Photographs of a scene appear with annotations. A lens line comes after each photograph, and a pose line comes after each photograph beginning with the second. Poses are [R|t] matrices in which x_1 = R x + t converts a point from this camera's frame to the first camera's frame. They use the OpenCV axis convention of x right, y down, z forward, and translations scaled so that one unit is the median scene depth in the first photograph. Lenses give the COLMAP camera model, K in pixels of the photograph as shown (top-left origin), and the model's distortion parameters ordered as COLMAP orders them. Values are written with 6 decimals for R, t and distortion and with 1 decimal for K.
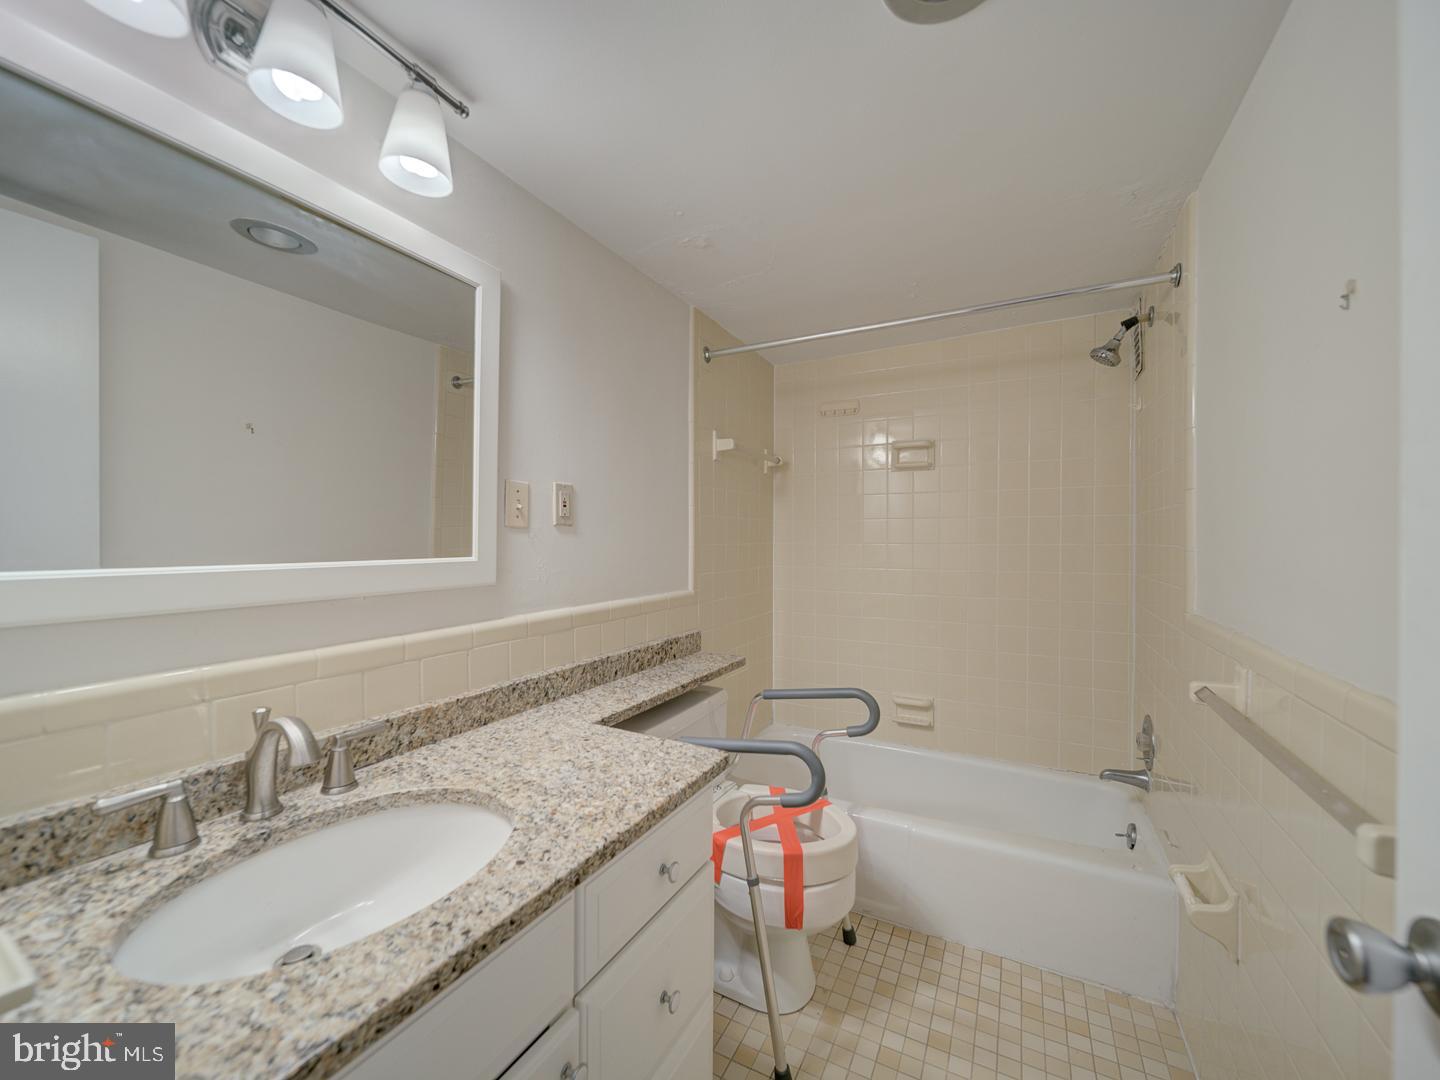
lens RADIAL K [[565.1, 0, 723.8], [0, 565.1, 542.1], [0, 0, 1]] dist [0.000795, -0.001830]
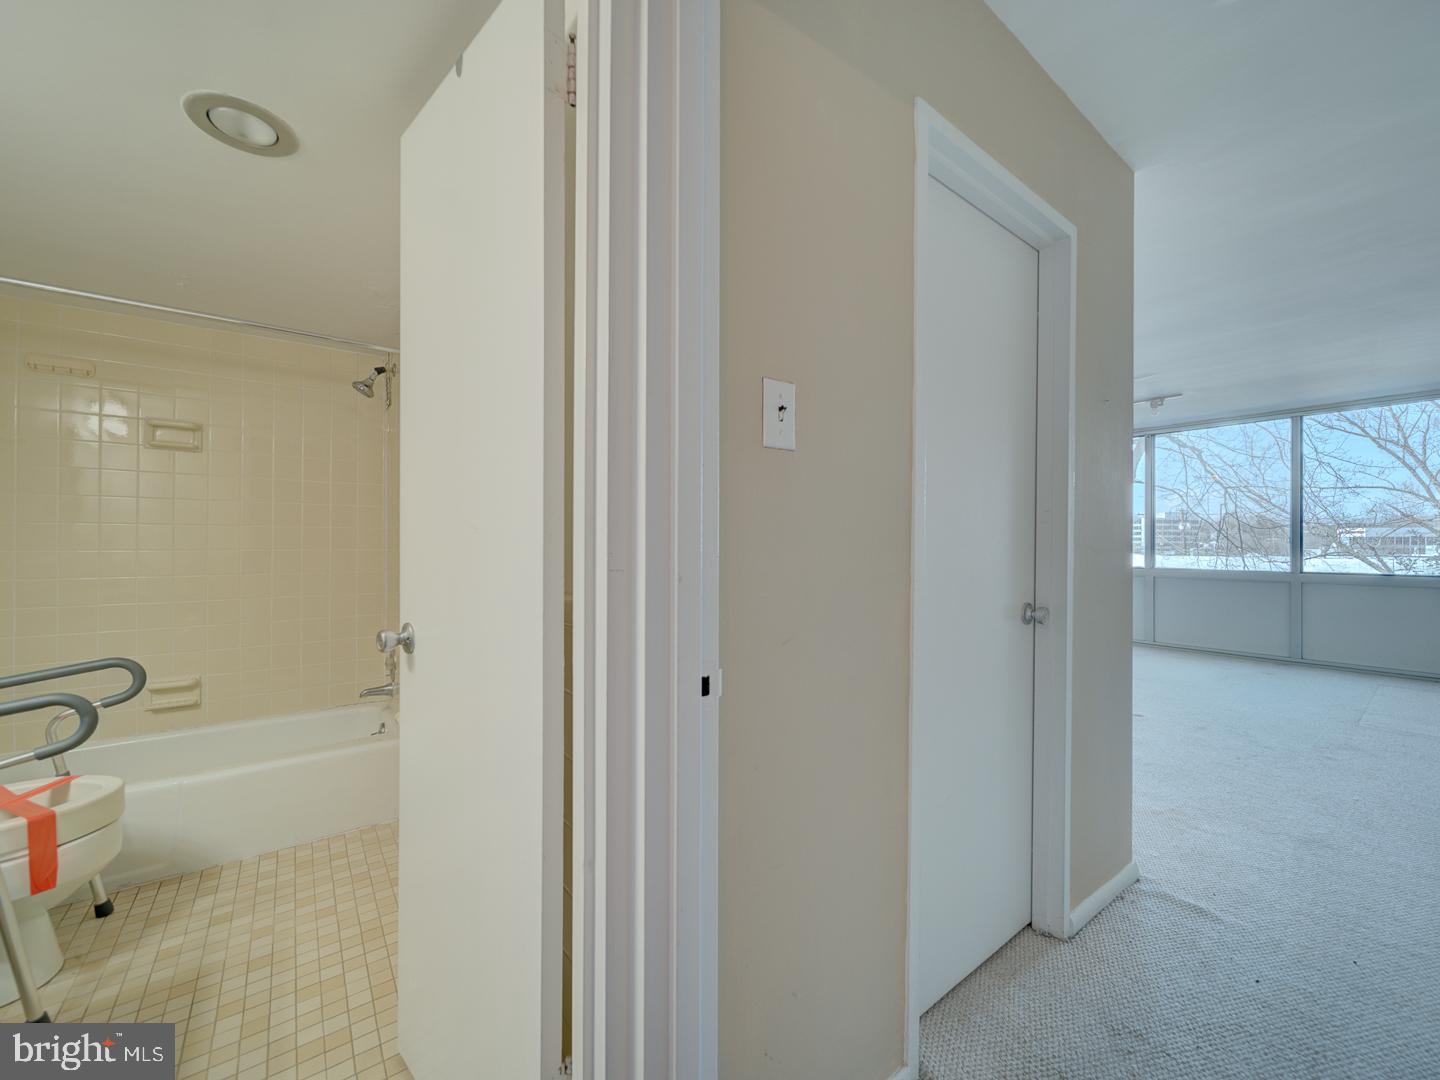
lens RADIAL K [[565.1, 0, 727.9], [0, 565.1, 543.1], [0, 0, 1]] dist [0.000795, -0.001830]
pose [[0.420217, 0.002763, 0.907419, -0.205968], [0.002285, 0.999989, -0.004103, 0.056192], [-0.907421, 0.003798, 0.420206, -0.395361]]
